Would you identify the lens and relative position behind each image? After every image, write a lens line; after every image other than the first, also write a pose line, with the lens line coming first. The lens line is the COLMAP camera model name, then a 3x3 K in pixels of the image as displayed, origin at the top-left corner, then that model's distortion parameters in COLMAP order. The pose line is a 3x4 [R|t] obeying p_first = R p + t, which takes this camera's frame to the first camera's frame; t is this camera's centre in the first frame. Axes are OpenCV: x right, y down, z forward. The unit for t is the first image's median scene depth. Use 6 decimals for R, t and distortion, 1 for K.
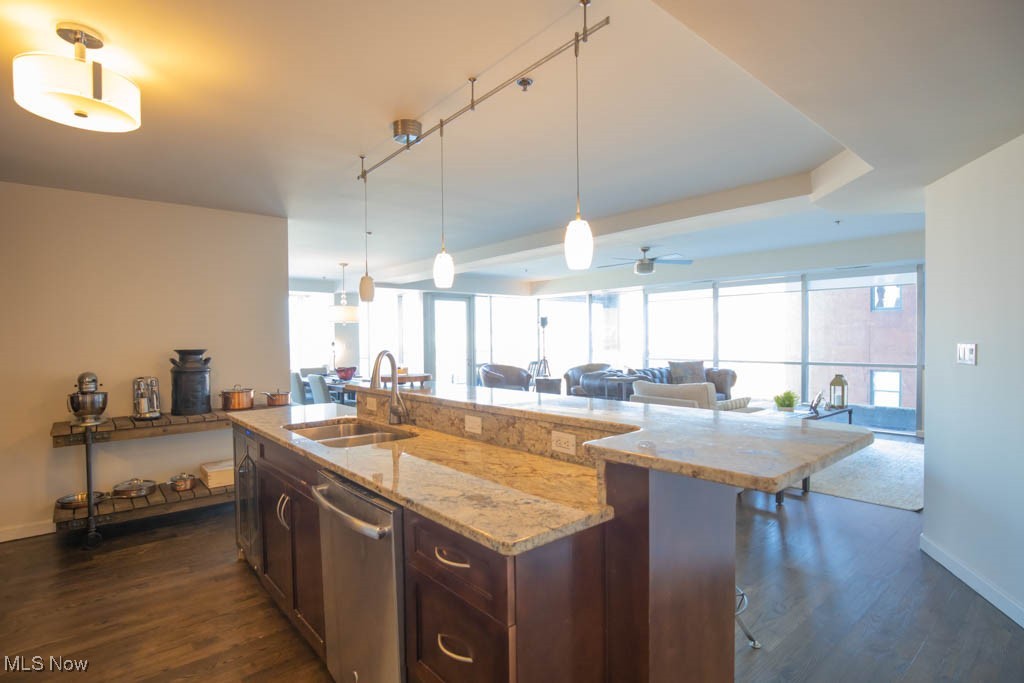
lens RADIAL K [[511.5, 0, 516.8], [0, 511.5, 354.0], [0, 0, 1]] dist [-0.016178, 0.000373]
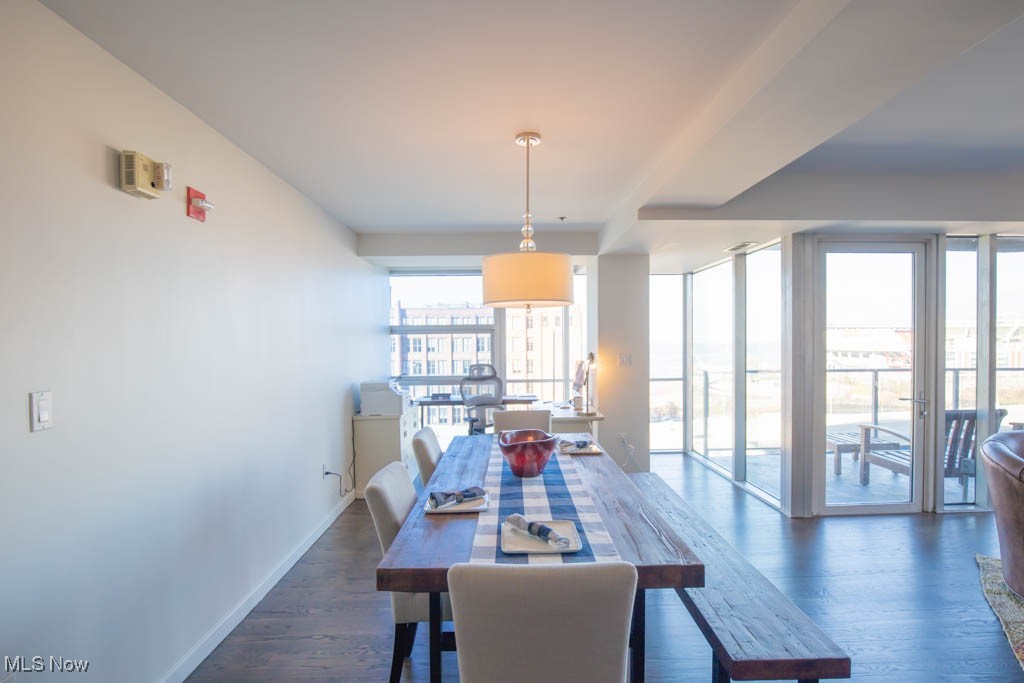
lens RADIAL K [[517.1, 0, 514.7], [0, 517.1, 351.5], [0, 0, 1]] dist [-0.023466, 0.000073]
pose [[0.763947, 0.016827, -0.645059, -0.226355], [-0.019021, 0.999813, 0.003554, -0.061554], [0.644998, 0.009555, 0.764124, 1.410937]]
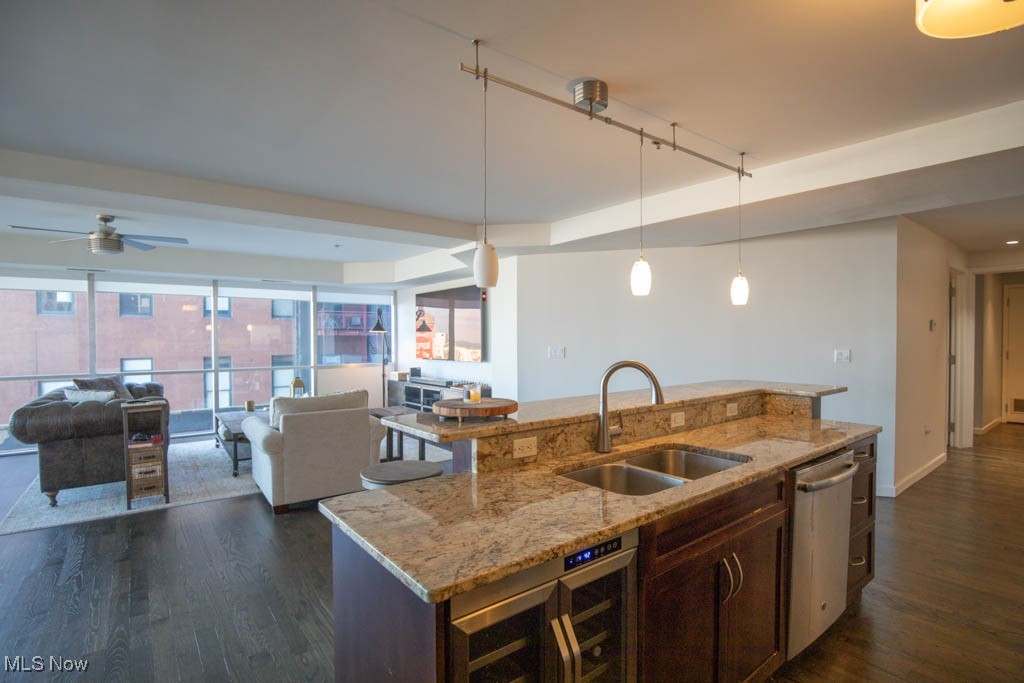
lens RADIAL K [[498.6, 0, 520.3], [0, 498.6, 346.4], [0, 0, 1]] dist [-0.022874, 0.000470]
pose [[0.041874, -0.006951, 0.999099, -0.707926], [0.034790, 0.999380, 0.005495, -0.027004], [-0.998517, 0.034529, 0.042090, 0.752762]]
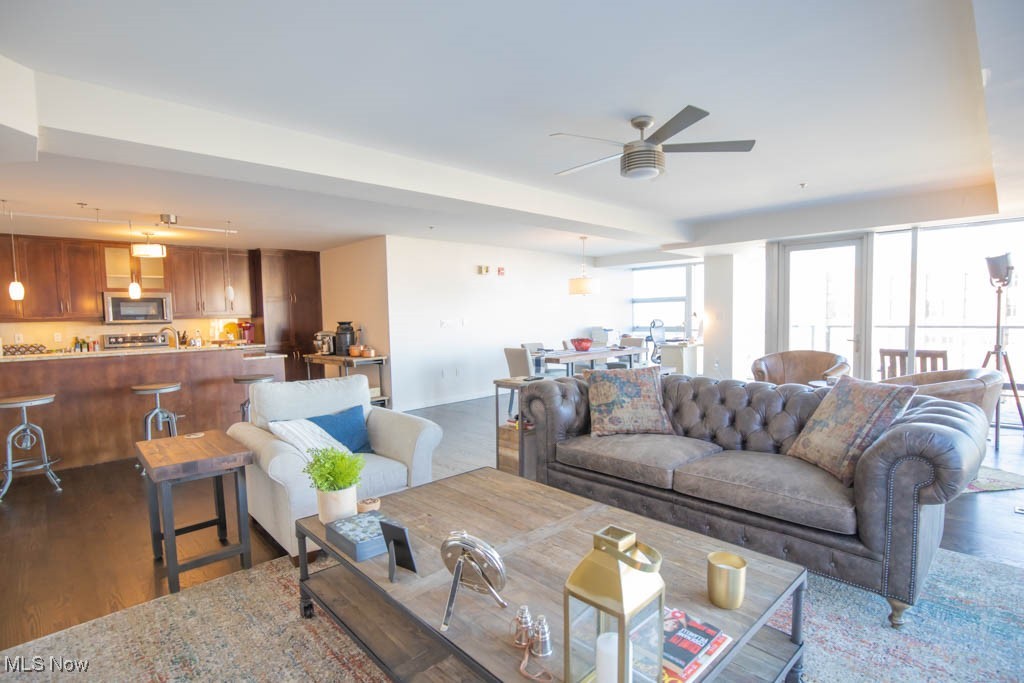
lens RADIAL K [[502.5, 0, 518.2], [0, 502.5, 347.5], [0, 0, 1]] dist [-0.023311, 0.000231]
pose [[0.068136, 0.074883, -0.994862, 1.296462], [-0.008708, 0.997186, 0.074462, -0.058498], [0.997638, 0.003590, 0.068596, 1.552067]]
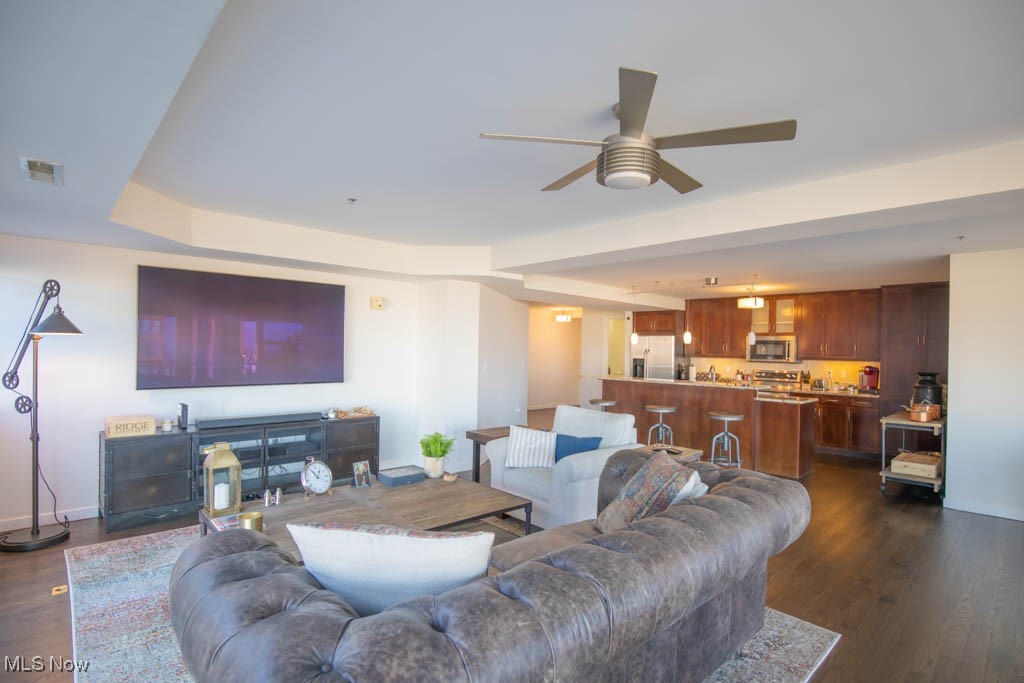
lens RADIAL K [[502.5, 0, 518.2], [0, 502.5, 347.5], [0, 0, 1]] dist [-0.023311, 0.000231]
pose [[-0.998741, -0.008281, -0.049482, 0.615674], [-0.009527, 0.999642, 0.024996, -0.106303], [0.049257, 0.025436, -0.998462, 2.410127]]
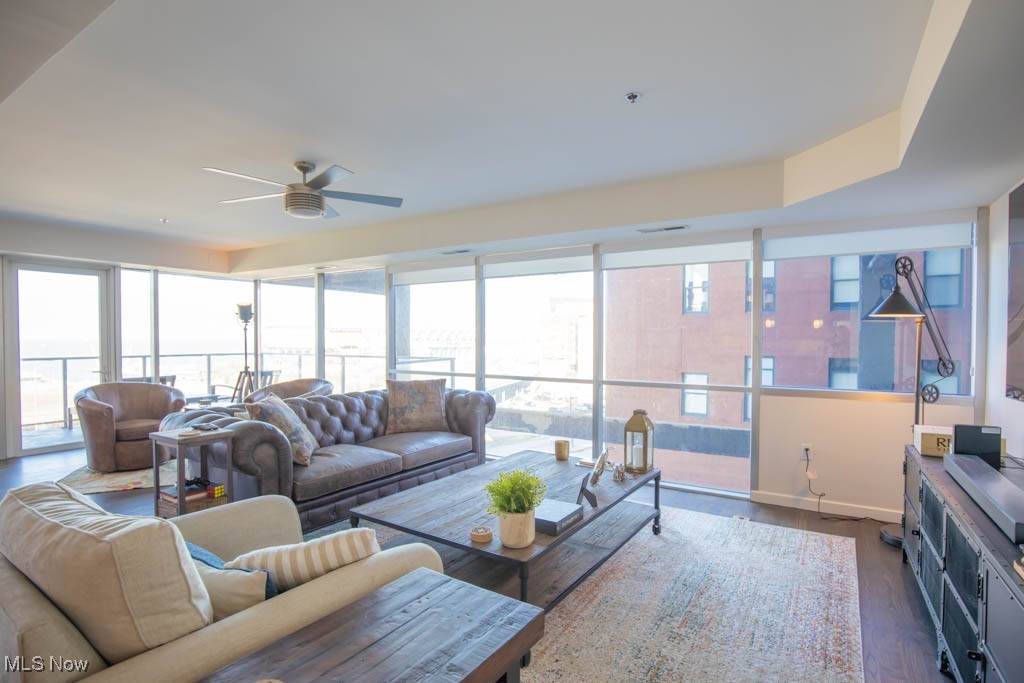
lens RADIAL K [[502.5, 0, 518.2], [0, 502.5, 347.5], [0, 0, 1]] dist [-0.023311, 0.000231]
pose [[0.956833, 0.006513, 0.290564, 0.566274], [-0.003363, 0.999930, -0.011338, -0.034641], [-0.290618, 0.009872, 0.956788, 0.836934]]
